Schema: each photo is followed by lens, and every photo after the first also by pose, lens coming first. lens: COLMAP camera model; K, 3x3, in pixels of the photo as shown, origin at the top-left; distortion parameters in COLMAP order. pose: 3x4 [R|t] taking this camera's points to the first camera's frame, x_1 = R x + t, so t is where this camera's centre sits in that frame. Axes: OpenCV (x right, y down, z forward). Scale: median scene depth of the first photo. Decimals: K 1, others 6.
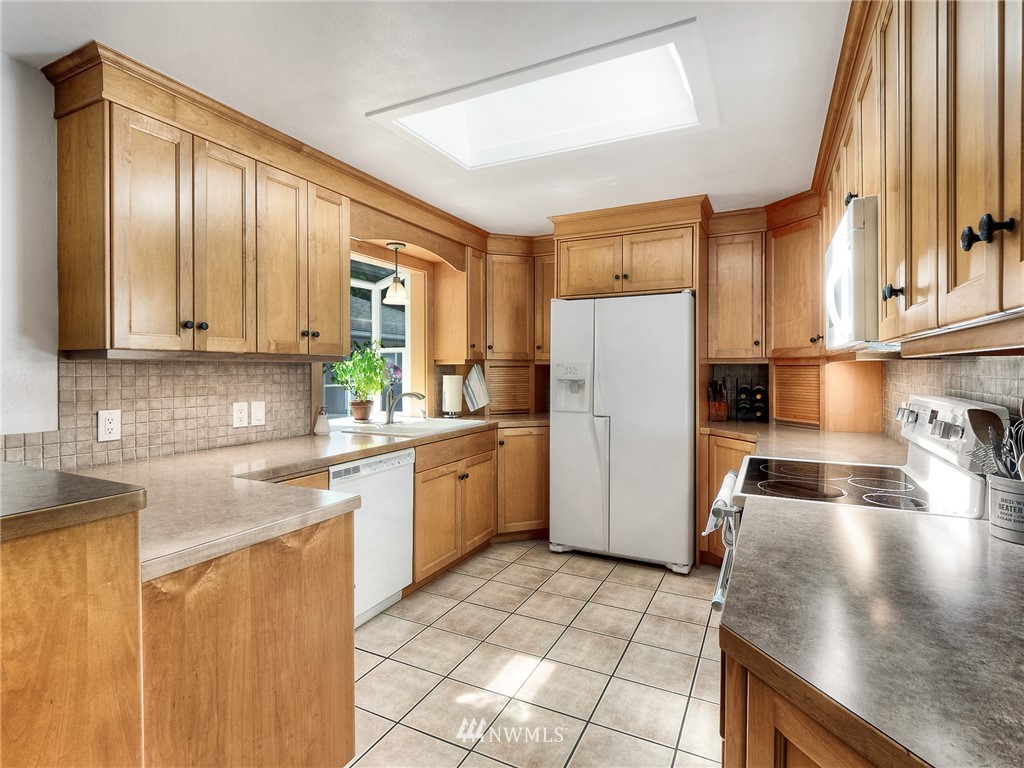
lens RADIAL K [[506.1, 0, 510.3], [0, 506.1, 376.9], [0, 0, 1]] dist [0.002282, -0.000092]
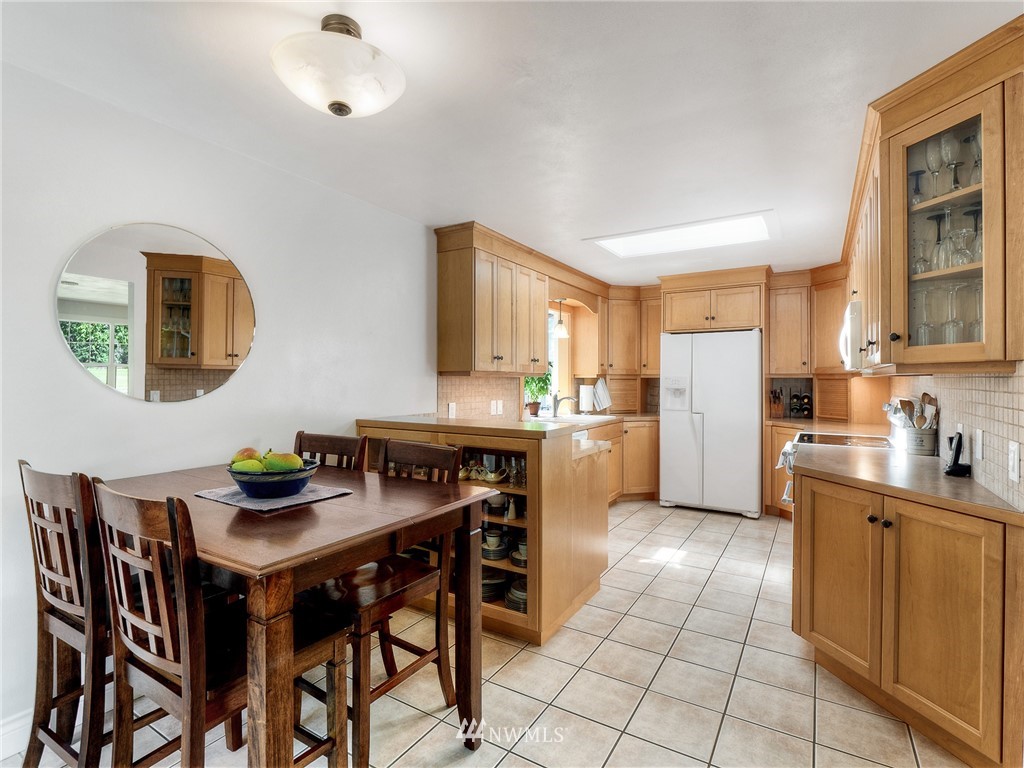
lens RADIAL K [[496.5, 0, 536.3], [0, 496.5, 382.0], [0, 0, 1]] dist [-0.001928, -0.000226]
pose [[0.999076, 0.002495, -0.042902, -0.220890], [-0.003000, 0.999927, -0.011703, 0.004965], [0.042870, 0.011821, 0.999011, -0.454697]]
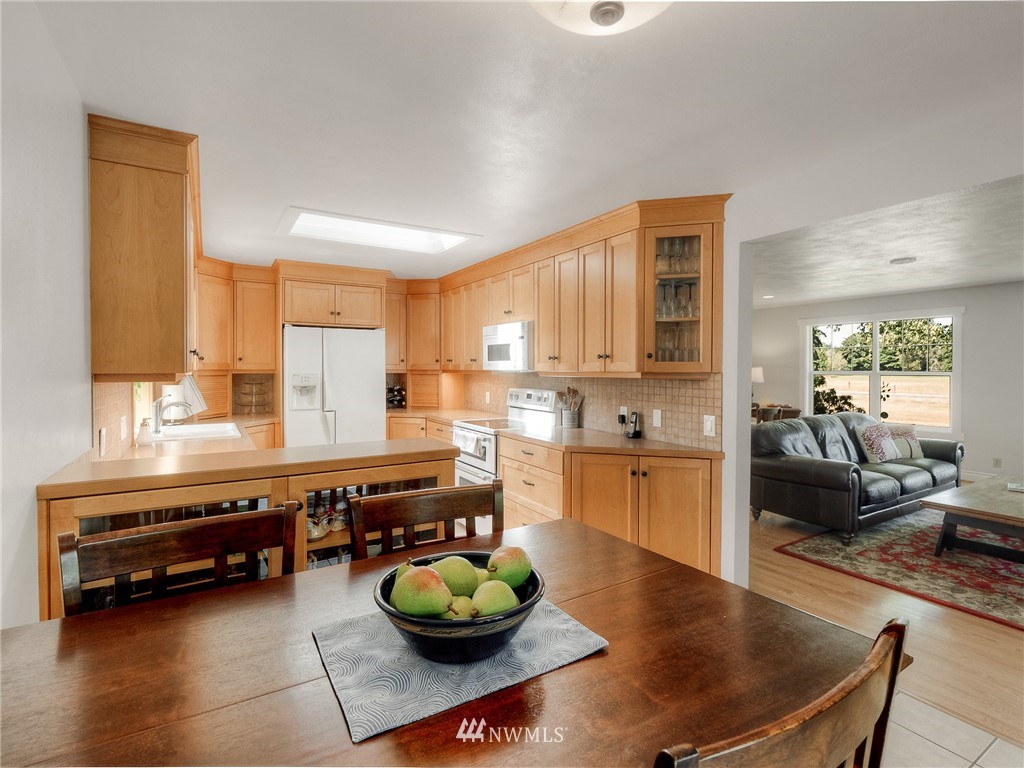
lens RADIAL K [[475.8, 0, 521.1], [0, 475.8, 374.5], [0, 0, 1]] dist [0.000416, 0.000282]
pose [[0.525140, -0.008439, 0.850974, -0.651529], [0.011139, 0.999933, 0.003043, -0.022472], [-0.850943, 0.007881, 0.525199, -0.155850]]
